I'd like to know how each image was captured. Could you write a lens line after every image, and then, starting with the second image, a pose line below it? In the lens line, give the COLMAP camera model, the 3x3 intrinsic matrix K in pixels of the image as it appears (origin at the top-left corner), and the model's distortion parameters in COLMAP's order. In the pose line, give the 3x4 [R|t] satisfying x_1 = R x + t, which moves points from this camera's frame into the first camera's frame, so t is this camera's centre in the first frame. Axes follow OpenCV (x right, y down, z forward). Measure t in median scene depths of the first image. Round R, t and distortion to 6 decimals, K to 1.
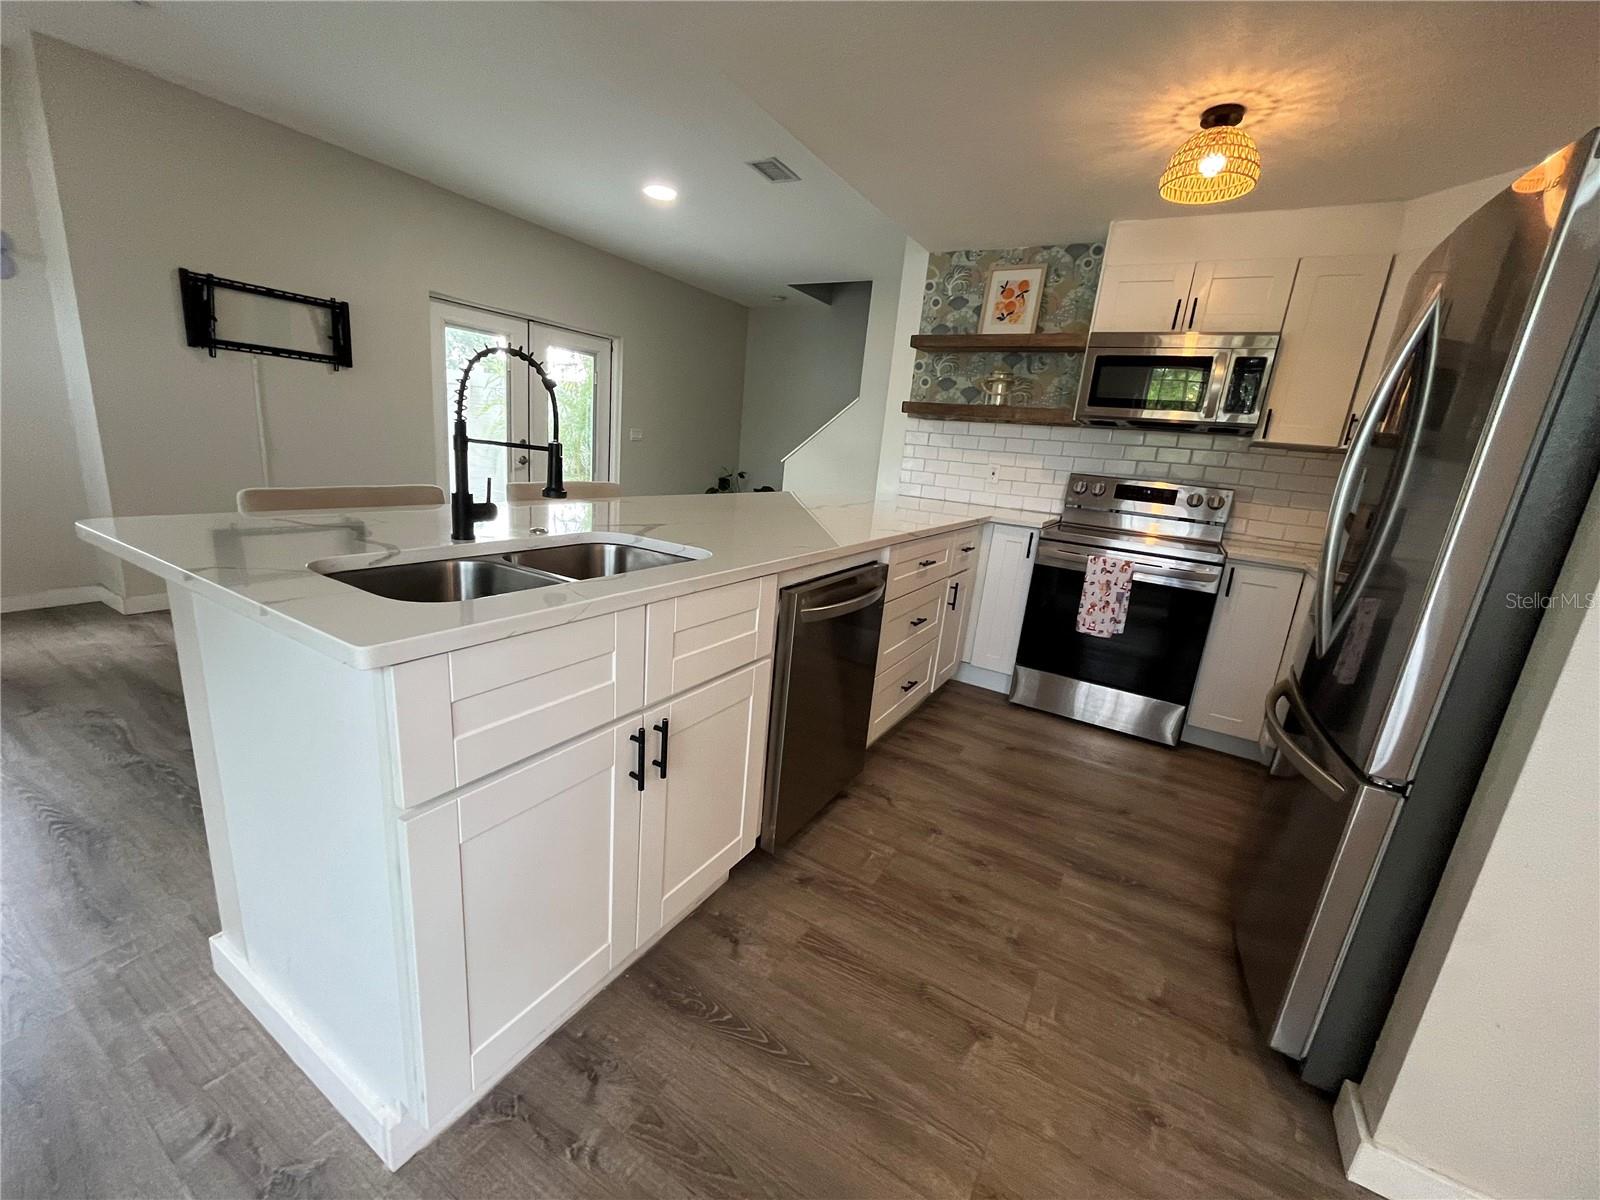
lens RADIAL K [[644.6, 0, 790.6], [0, 644.6, 601.0], [0, 0, 1]] dist [-0.003942, 0.000415]
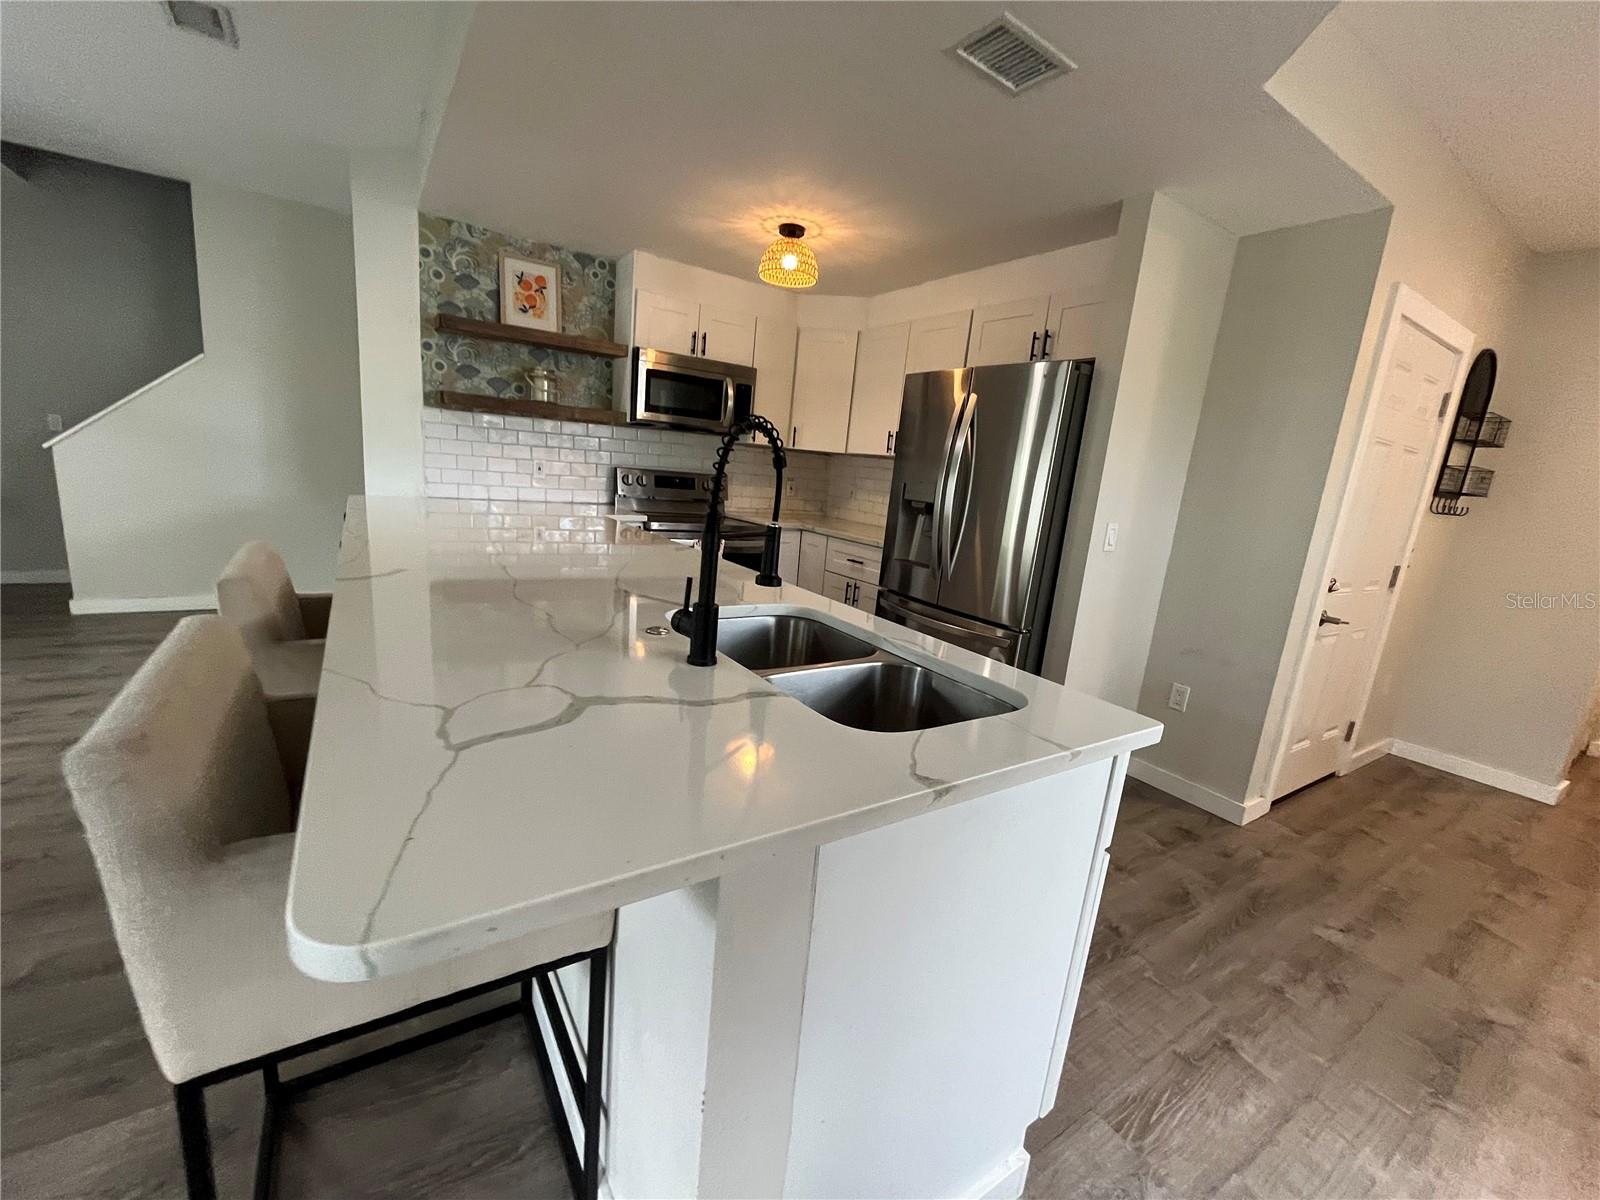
lens RADIAL K [[644.6, 0, 790.3], [0, 644.6, 600.4], [0, 0, 1]] dist [-0.003942, 0.000415]
pose [[0.443648, -0.232934, 0.865401, -0.452309], [0.170317, 0.969948, 0.173761, -0.115496], [-0.879869, 0.070304, 0.469988, 0.221200]]
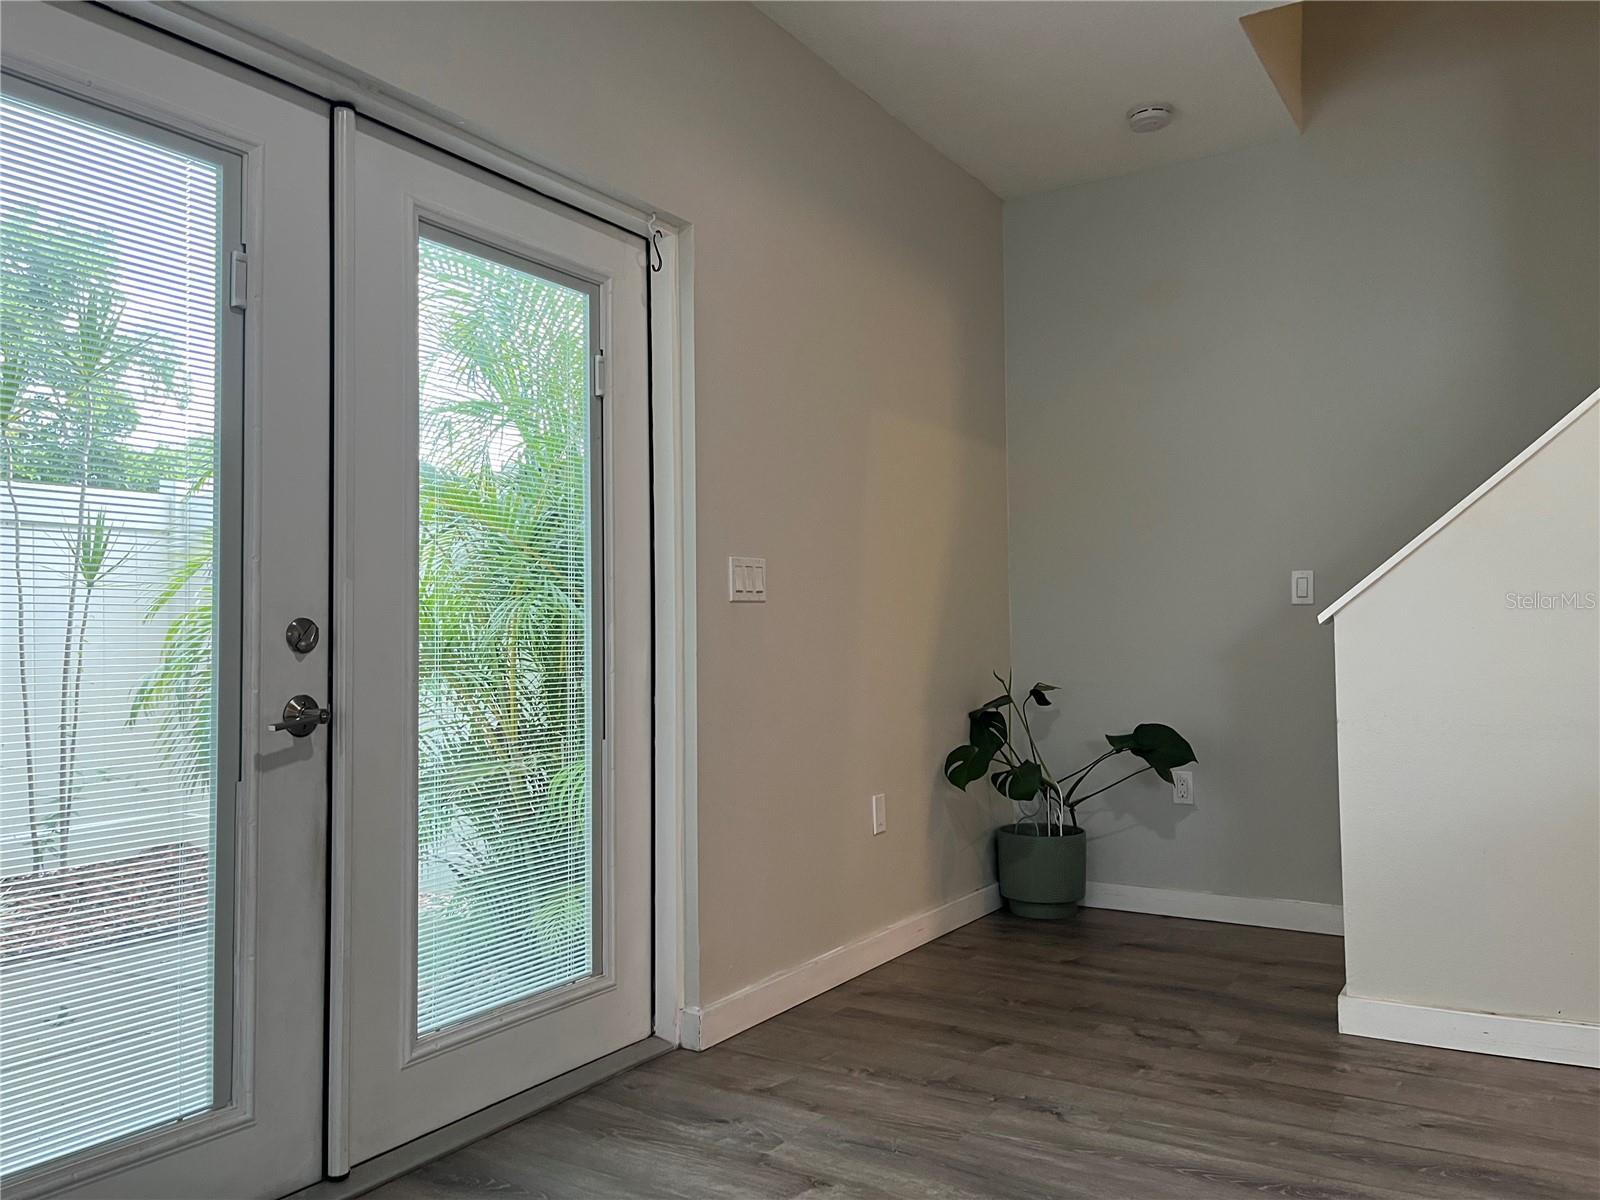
lens RADIAL K [[1212.6, 0, 809.2], [0, 1212.6, 597.2], [0, 0, 1]] dist [0.057236, -0.062936]
pose [[0.994531, -0.103566, -0.013493, -0.369951], [0.095780, 0.955922, -0.277558, -0.198375], [0.041644, 0.274748, 0.960614, 0.941126]]
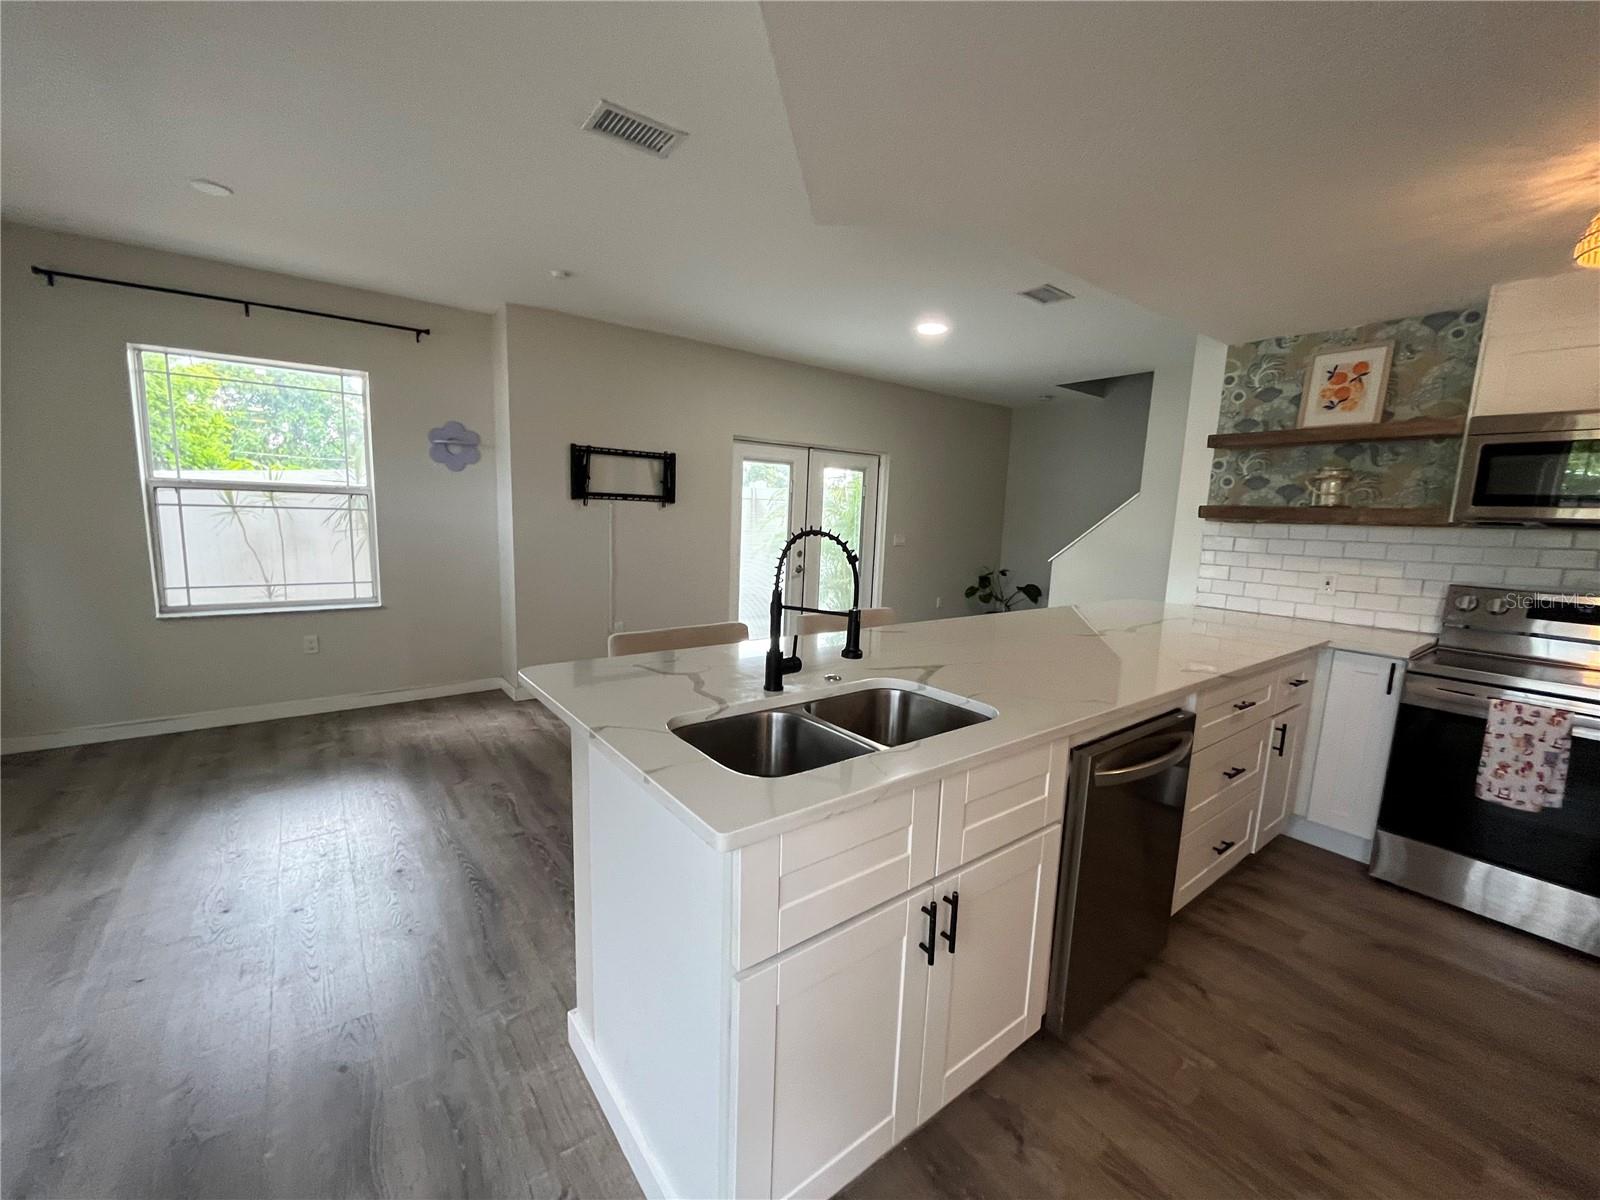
lens RADIAL K [[644.6, 0, 790.7], [0, 644.6, 601.9], [0, 0, 1]] dist [-0.003942, 0.000415]
pose [[0.927106, -0.002723, -0.374790, -0.020229], [-0.044790, 0.992003, -0.118002, -0.048265], [0.372114, 0.126187, 0.919569, -0.025453]]
